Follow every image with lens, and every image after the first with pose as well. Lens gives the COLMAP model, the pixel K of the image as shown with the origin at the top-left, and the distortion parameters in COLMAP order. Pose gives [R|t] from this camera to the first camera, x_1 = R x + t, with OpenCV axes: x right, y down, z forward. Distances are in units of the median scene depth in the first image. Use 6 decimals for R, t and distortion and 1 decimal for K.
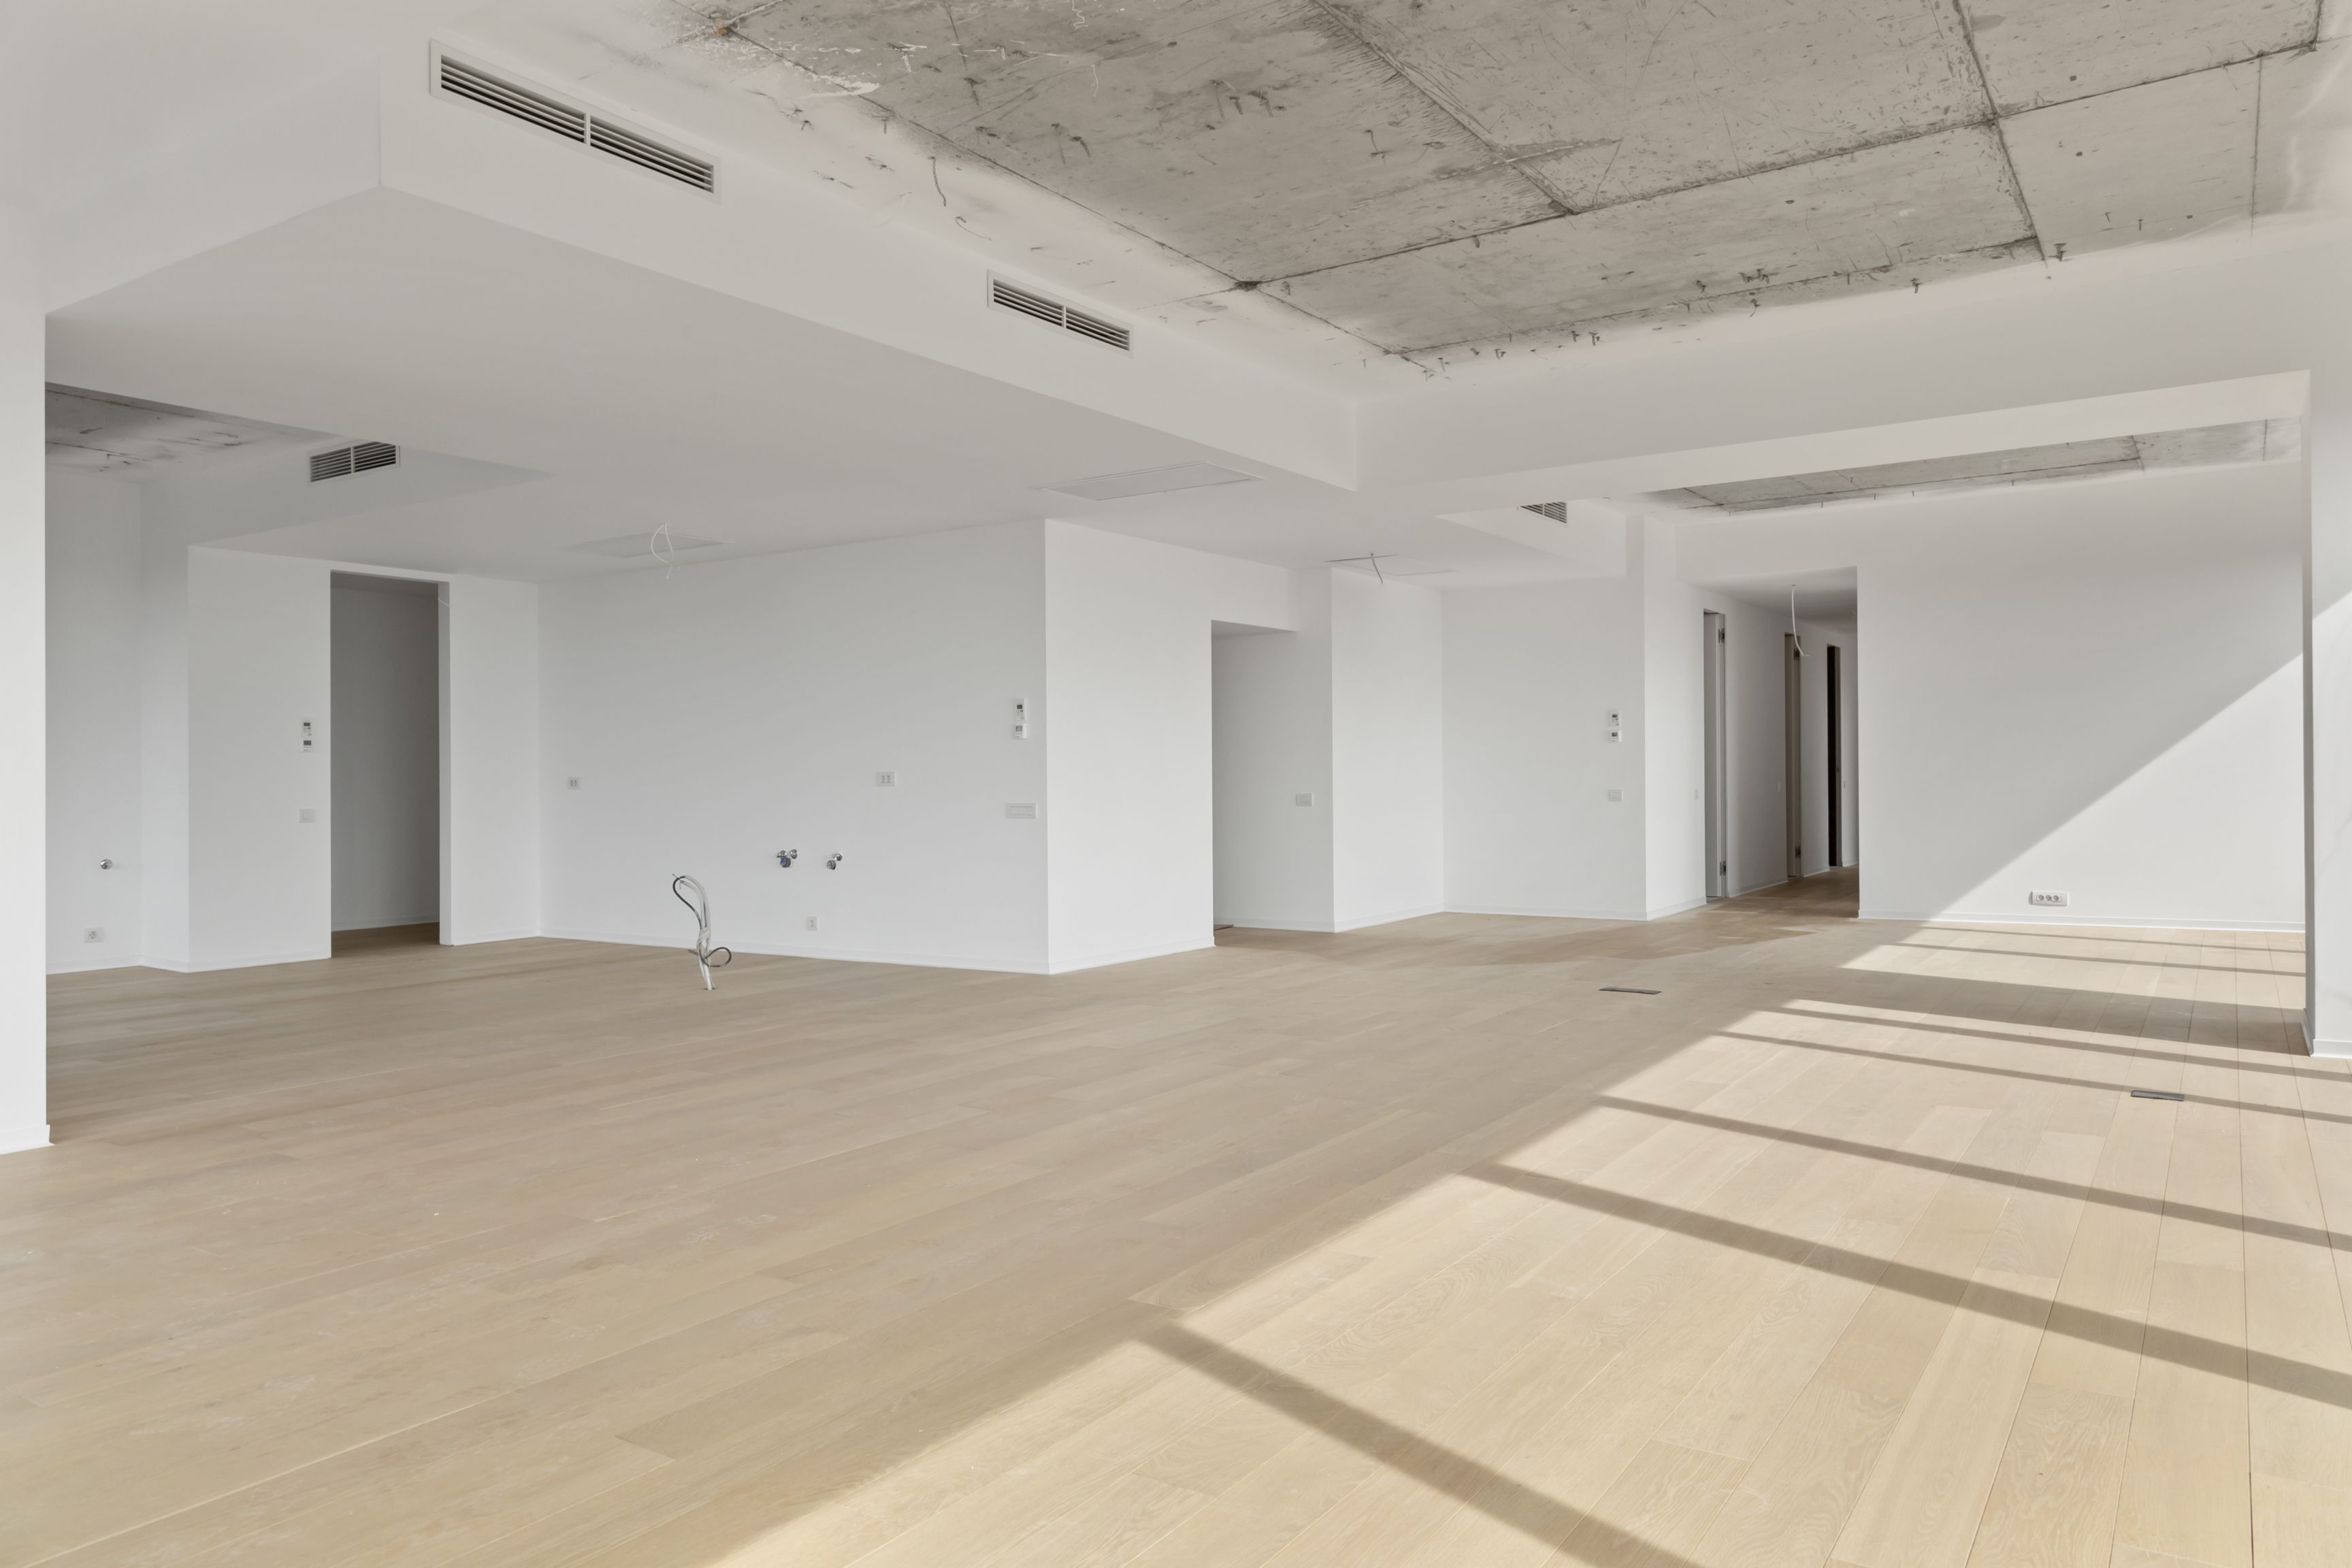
lens RADIAL K [[1566.6, 0, 1160.6], [0, 1566.6, 783.3], [0, 0, 1]] dist [-0.002957, 0.001958]
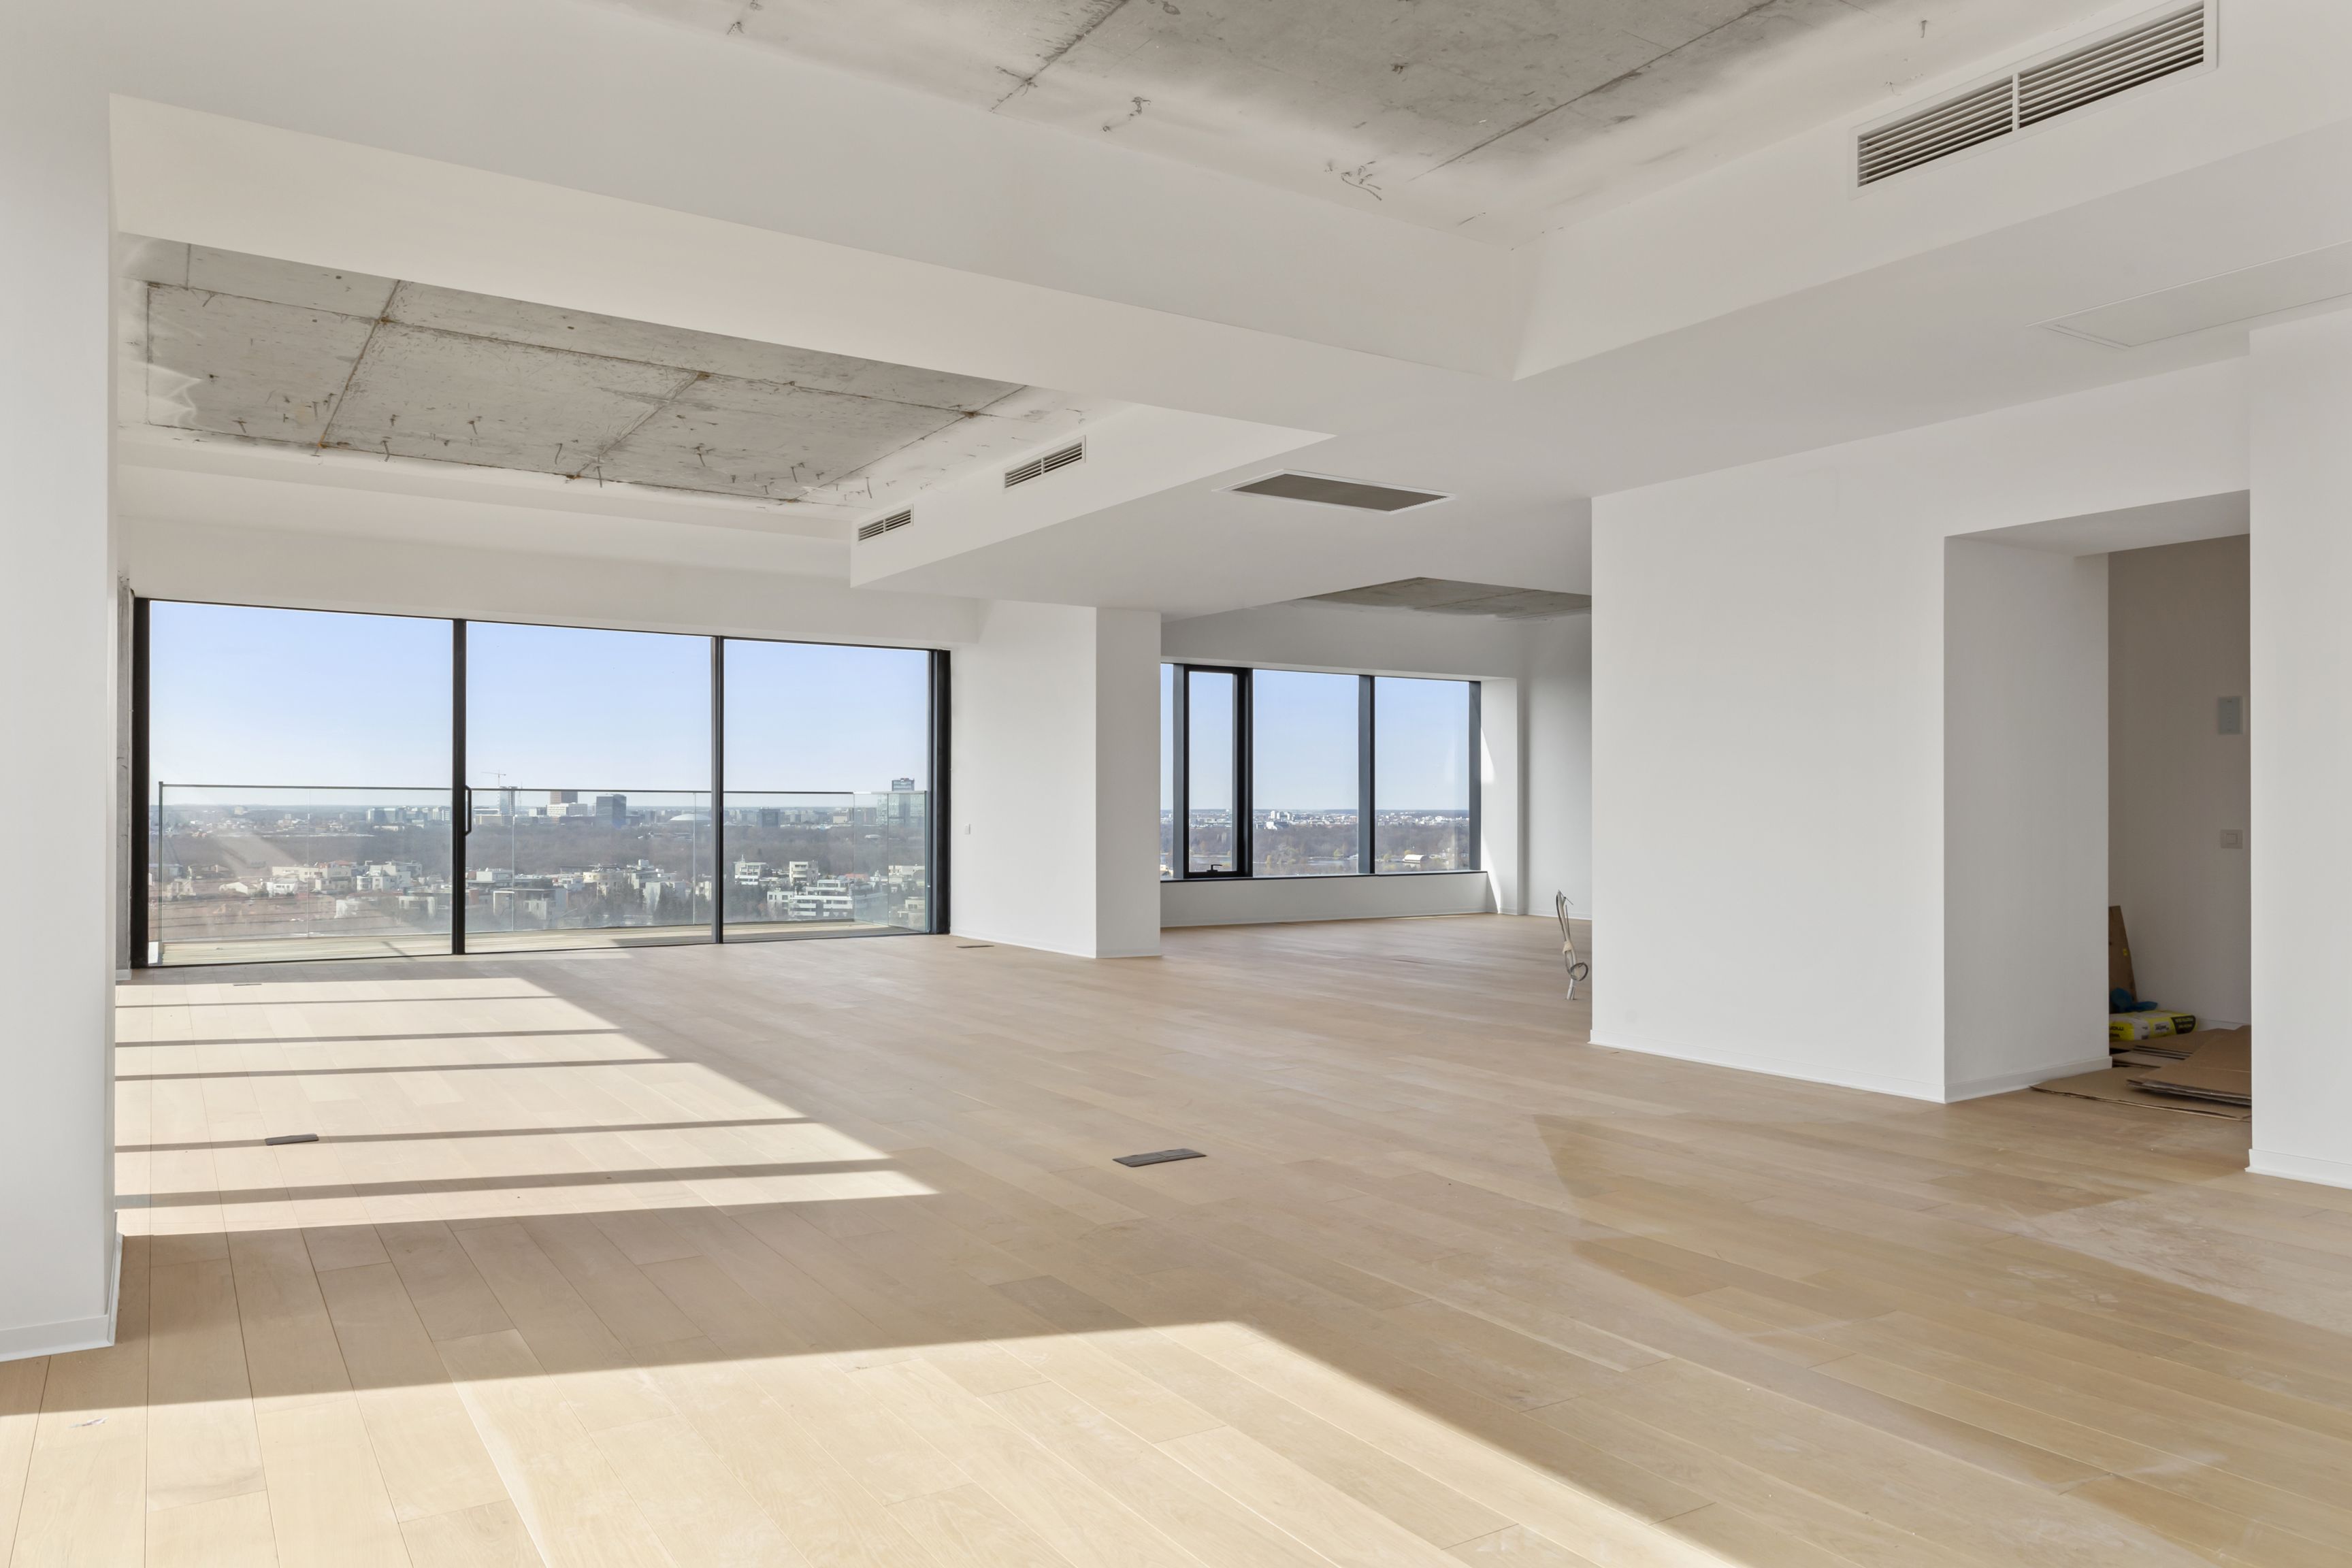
lens RADIAL K [[1566.6, 0, 1171.0], [0, 1566.6, 778.0], [0, 0, 1]] dist [-0.002957, 0.001958]
pose [[-0.387361, -0.006350, -0.921906, 1.234232], [-0.001517, 0.999979, -0.006250, -0.022494], [0.921927, -0.001023, -0.387363, 1.760274]]
